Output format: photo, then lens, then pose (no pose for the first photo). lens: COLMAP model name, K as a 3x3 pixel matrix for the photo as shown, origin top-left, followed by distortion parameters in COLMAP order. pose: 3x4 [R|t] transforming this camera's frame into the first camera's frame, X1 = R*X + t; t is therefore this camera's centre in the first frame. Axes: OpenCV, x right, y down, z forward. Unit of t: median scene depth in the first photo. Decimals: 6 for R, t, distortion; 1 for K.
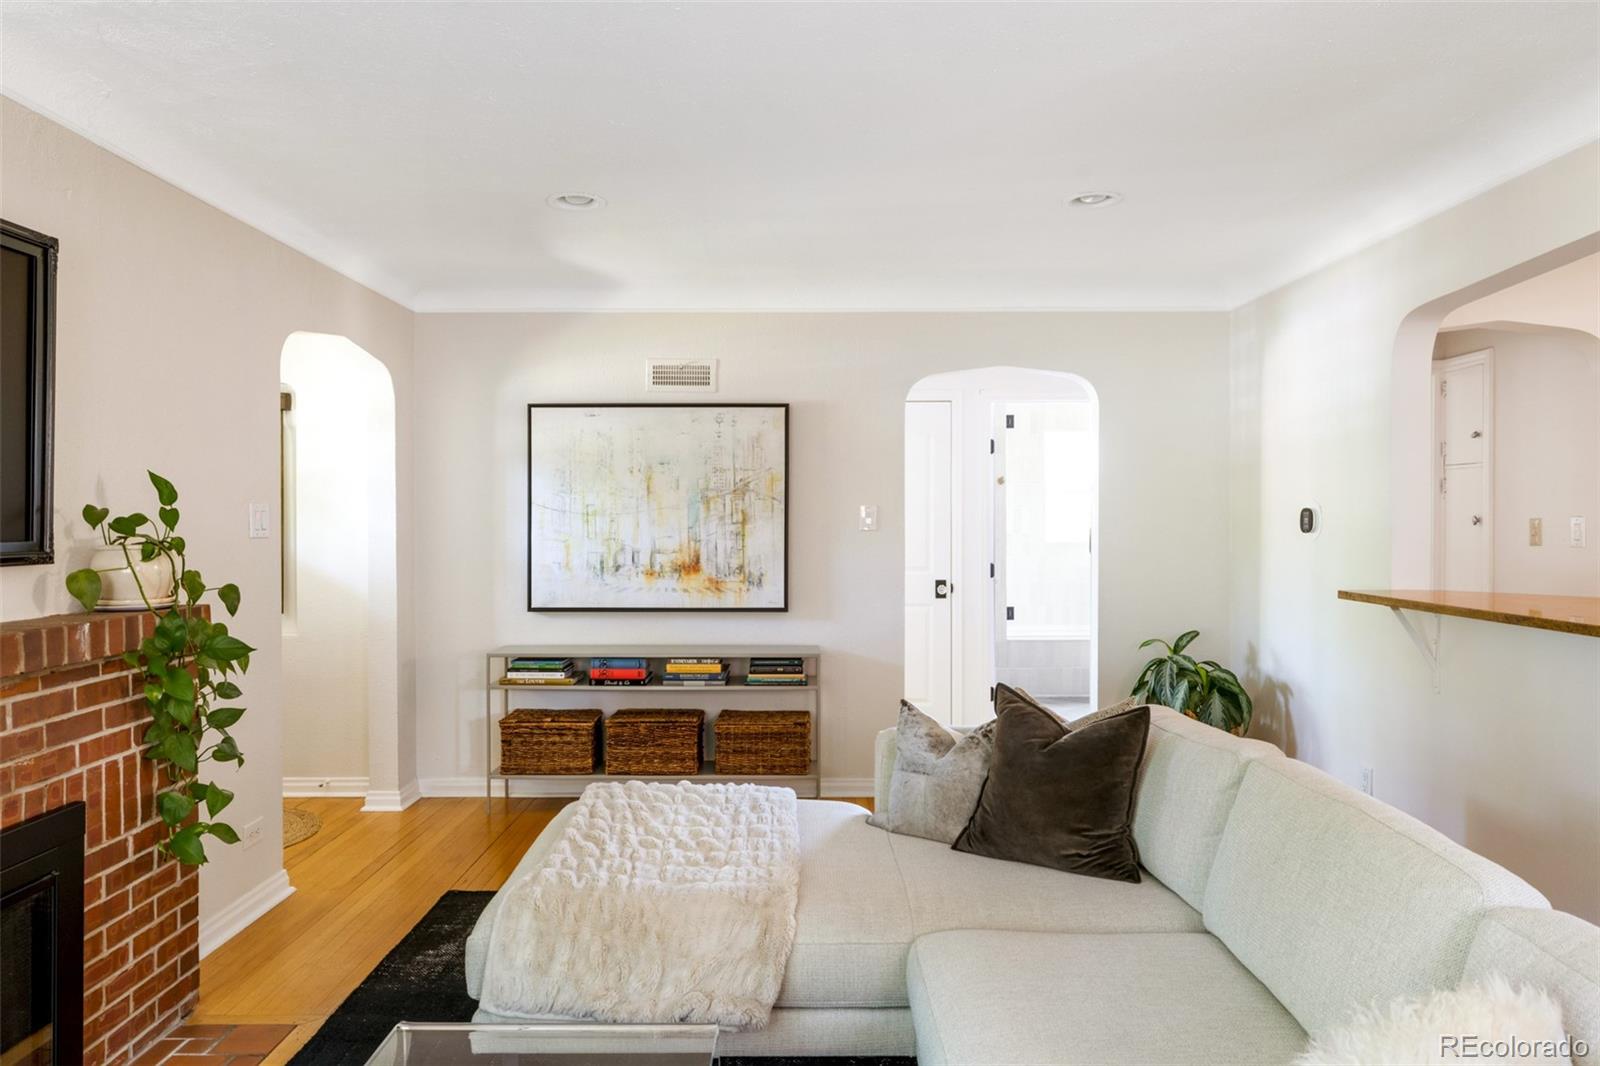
lens RADIAL K [[1065.7, 0, 797.3], [0, 1065.7, 542.0], [0, 0, 1]] dist [-0.002780, 0.006167]
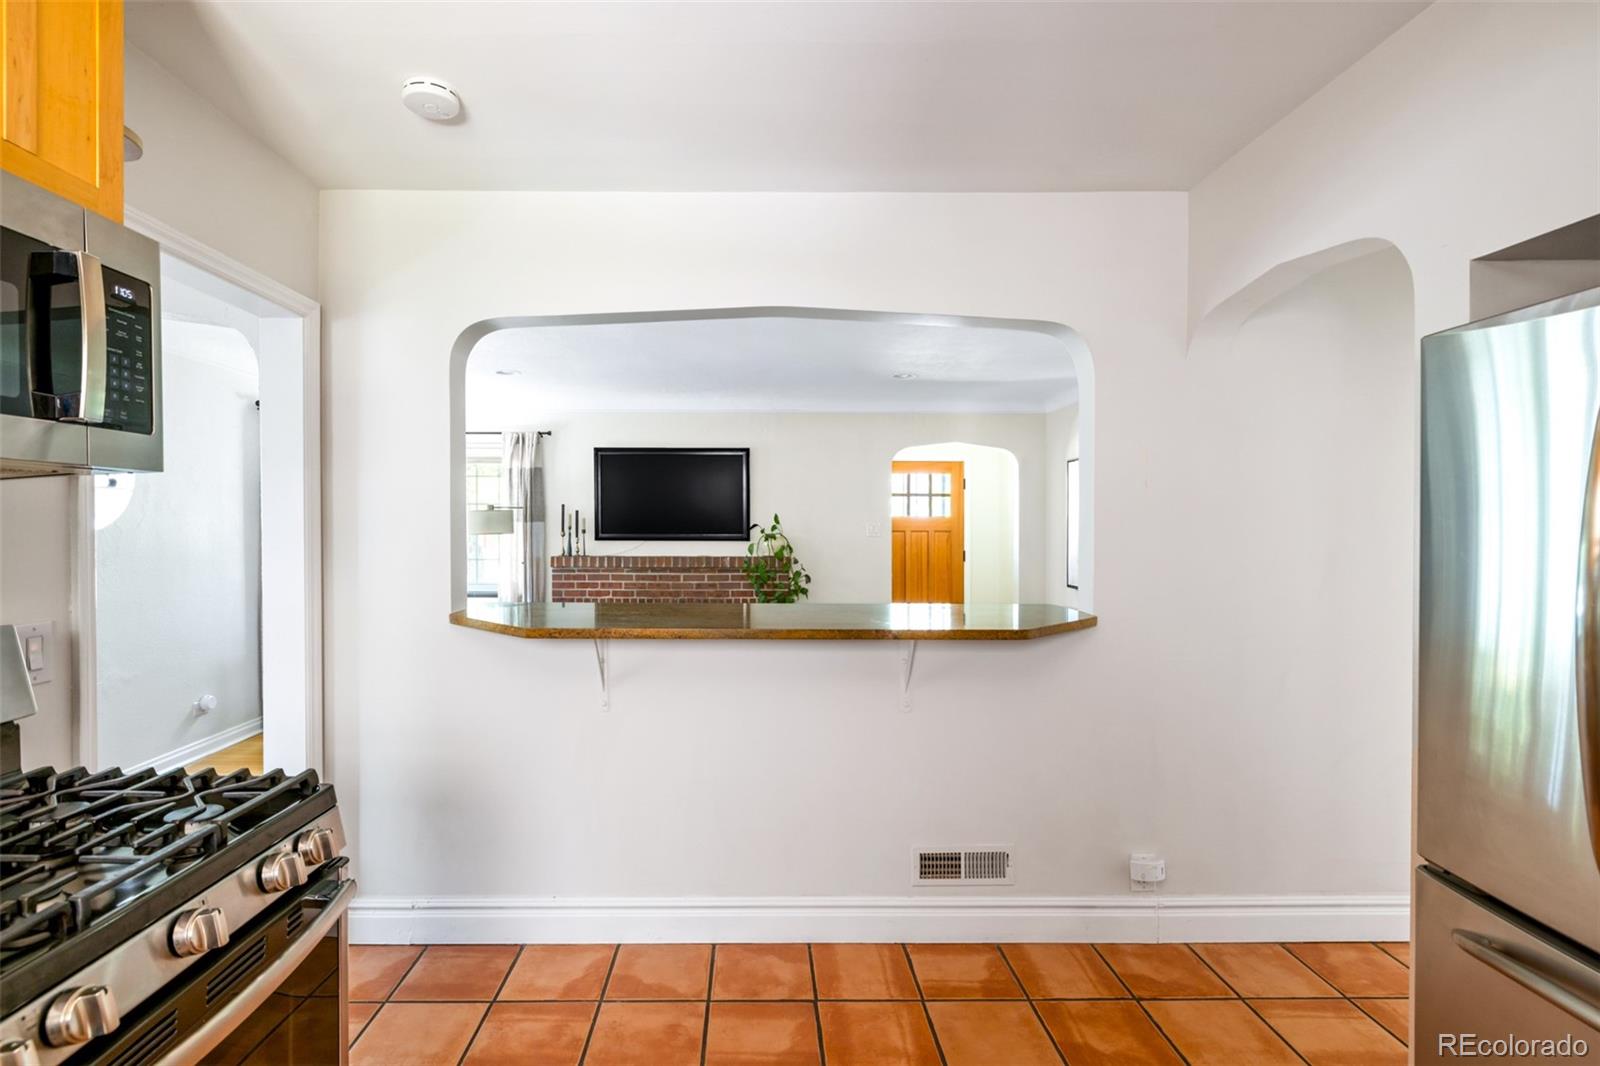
lens RADIAL K [[779.6, 0, 778.2], [0, 779.6, 567.0], [0, 0, 1]] dist [-0.028643, -0.000459]
pose [[0.037052, 0.057711, -0.997646, 1.842987], [-0.028364, 0.997990, 0.056677, -0.041662], [0.998911, 0.026198, 0.038614, 0.989339]]
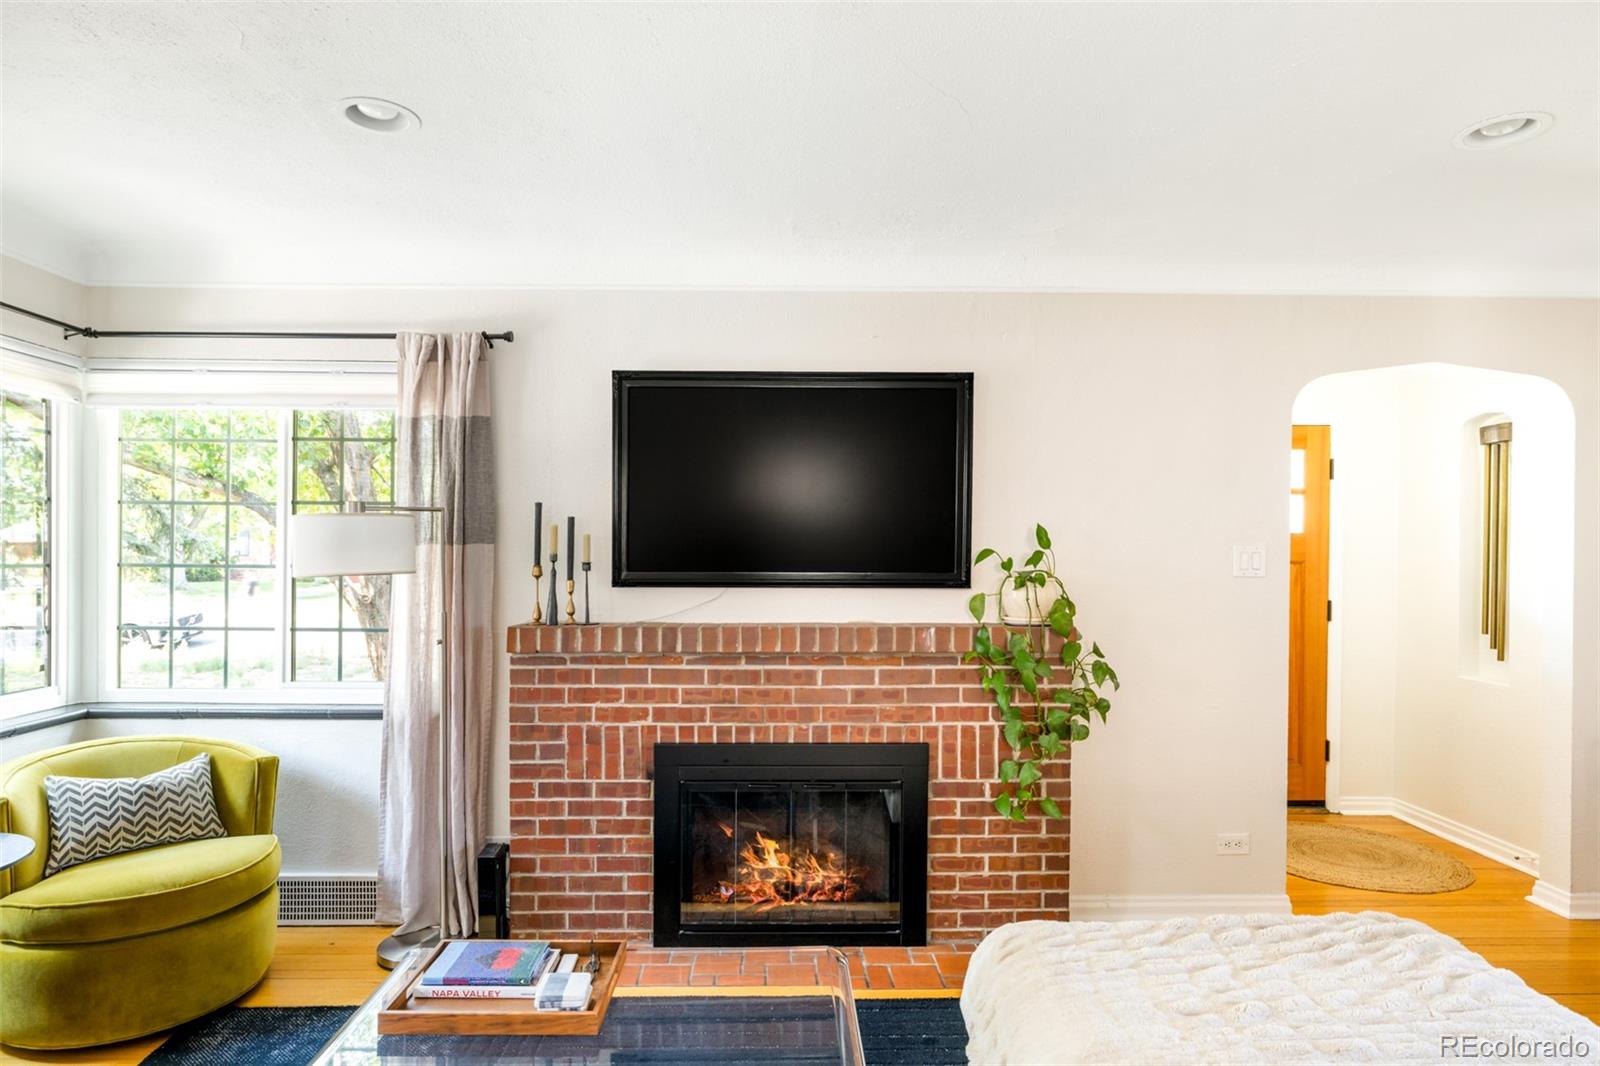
lens RADIAL K [[910.9, 0, 792.5], [0, 910.9, 557.9], [0, 0, 1]] dist [-0.001044, 0.005875]
pose [[0.031642, 0.013268, -0.999411, 0.575354], [-0.027931, 0.999533, 0.012386, -0.030636], [0.999109, 0.027522, 0.031998, 0.700751]]
